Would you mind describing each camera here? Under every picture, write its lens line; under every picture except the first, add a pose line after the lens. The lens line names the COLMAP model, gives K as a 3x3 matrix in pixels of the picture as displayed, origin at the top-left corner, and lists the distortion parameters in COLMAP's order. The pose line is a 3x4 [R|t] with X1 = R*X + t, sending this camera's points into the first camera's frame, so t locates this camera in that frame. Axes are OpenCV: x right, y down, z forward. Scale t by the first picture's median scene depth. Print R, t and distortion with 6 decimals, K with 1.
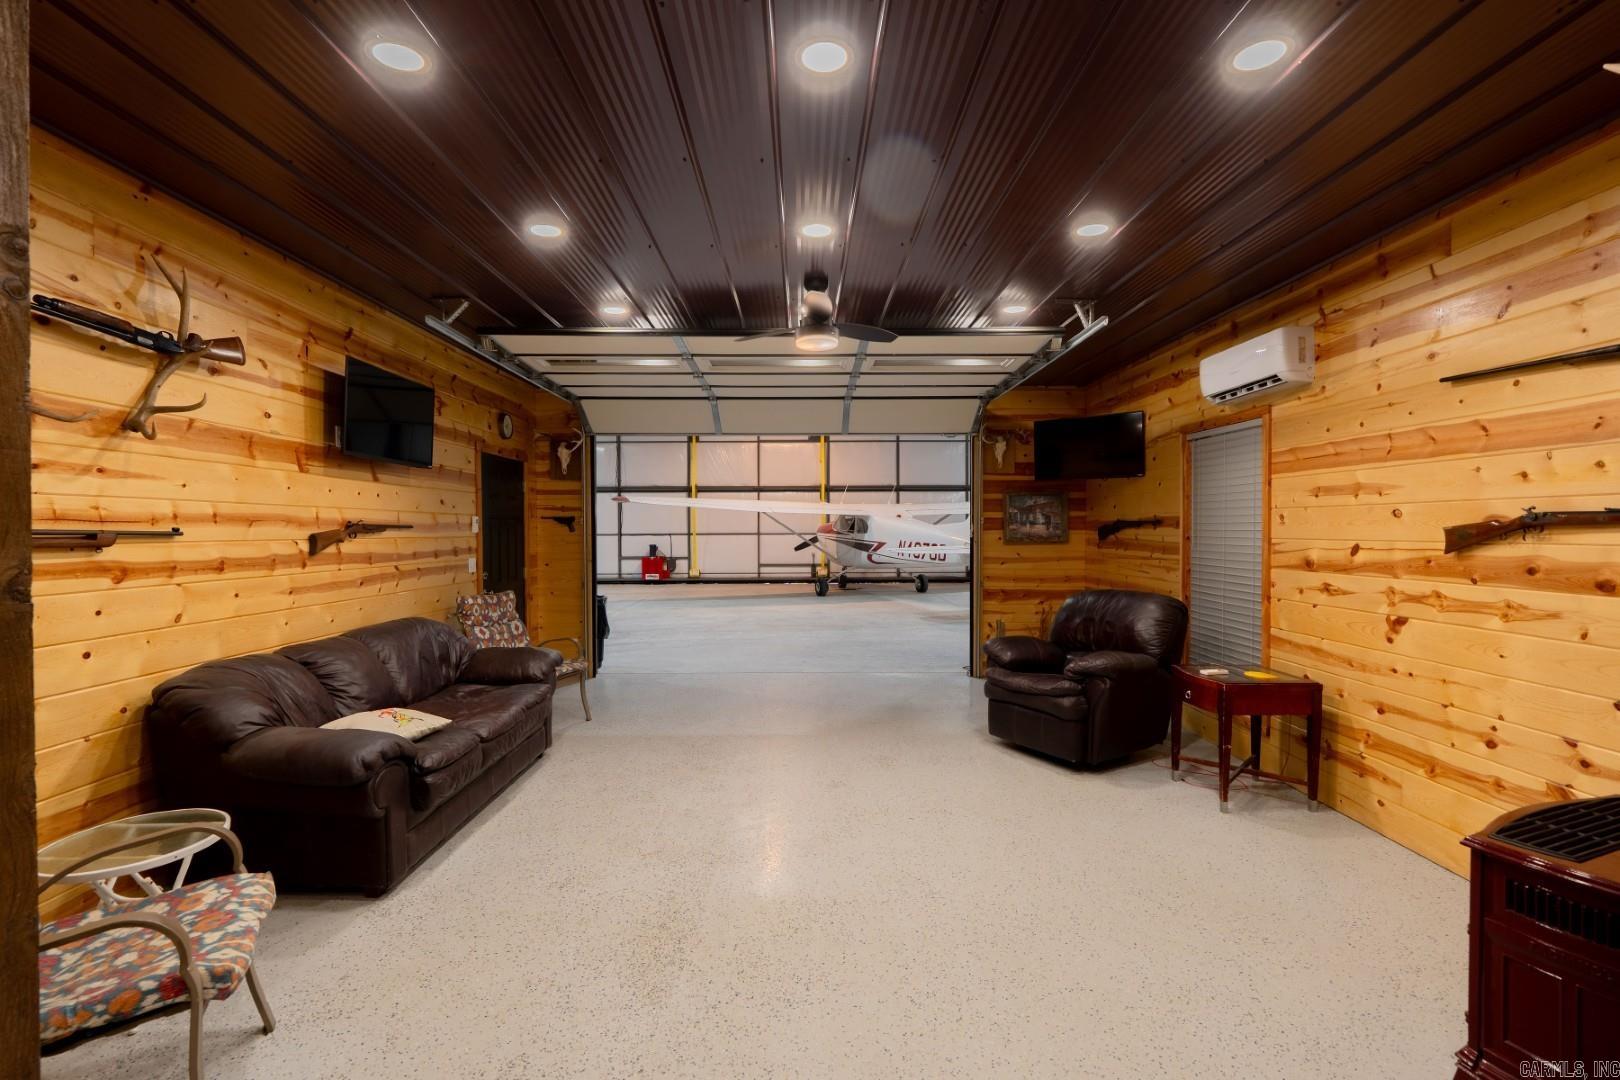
lens RADIAL K [[727.6, 0, 806.7], [0, 727.6, 541.6], [0, 0, 1]] dist [-0.003076, 0.001321]
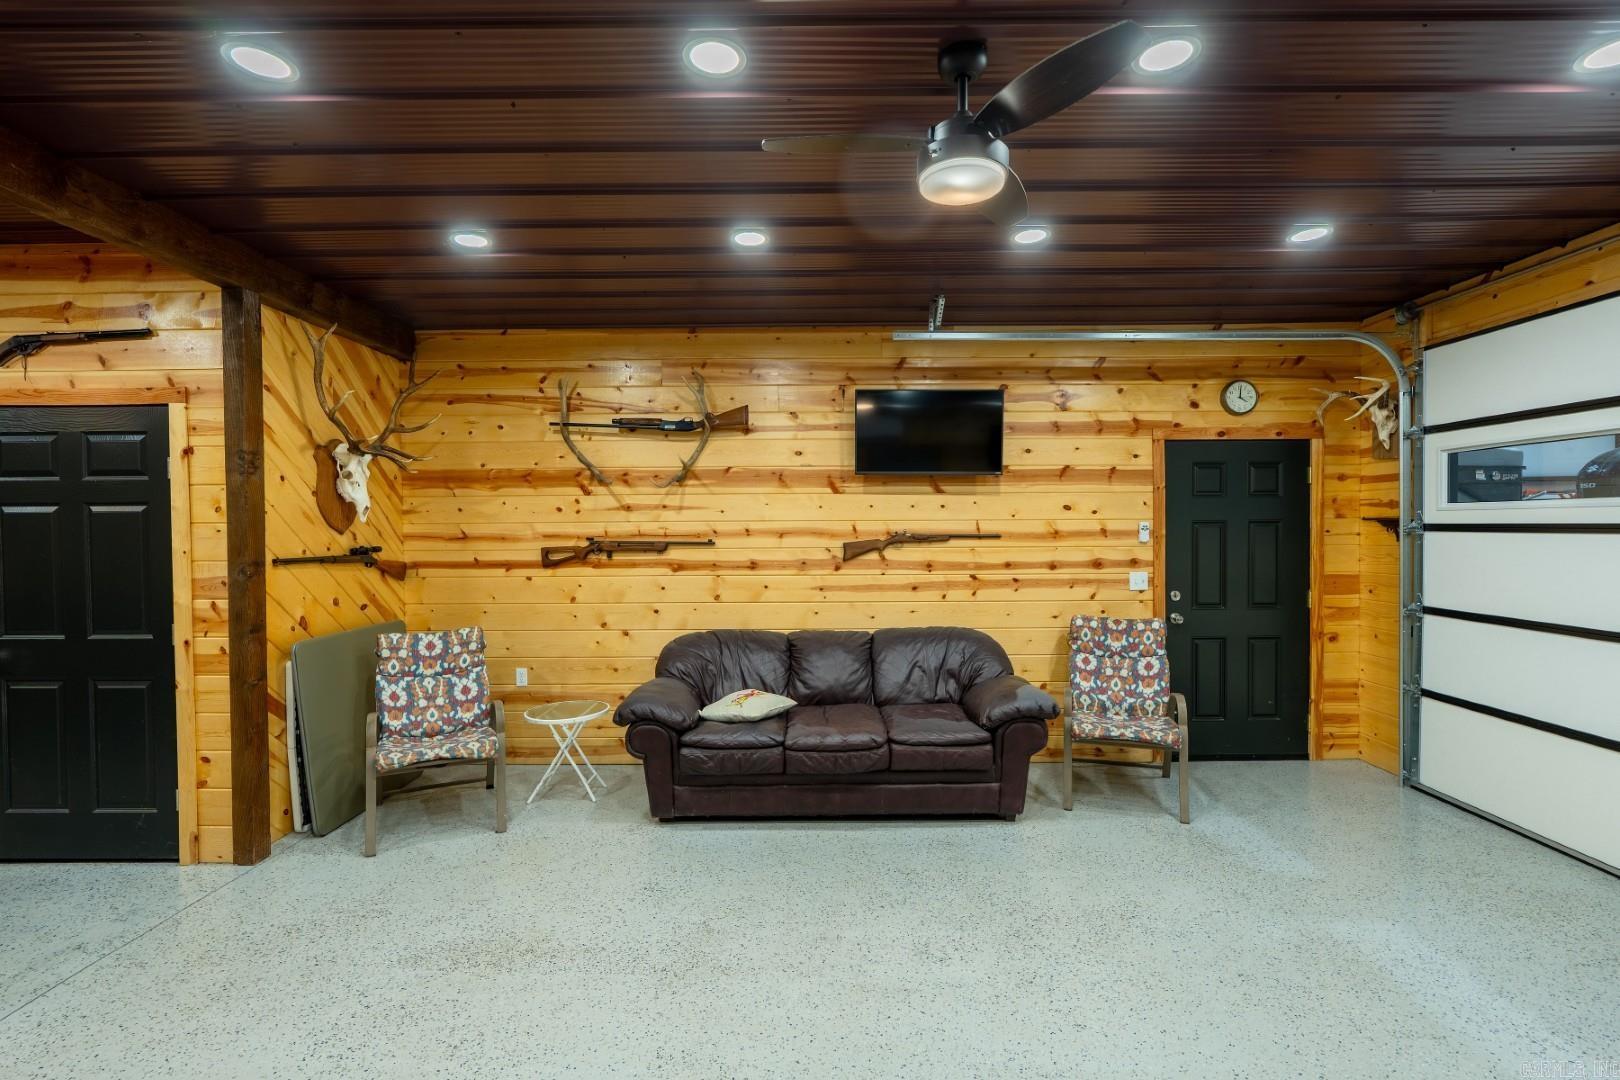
lens RADIAL K [[723.9, 0, 813.7], [0, 723.9, 541.9], [0, 0, 1]] dist [-0.001855, 0.000354]
pose [[-0.005163, 0.025524, -0.999661, 0.167983], [-0.010398, 0.999619, 0.025576, -0.013657], [0.999933, 0.010526, -0.004896, 0.299794]]
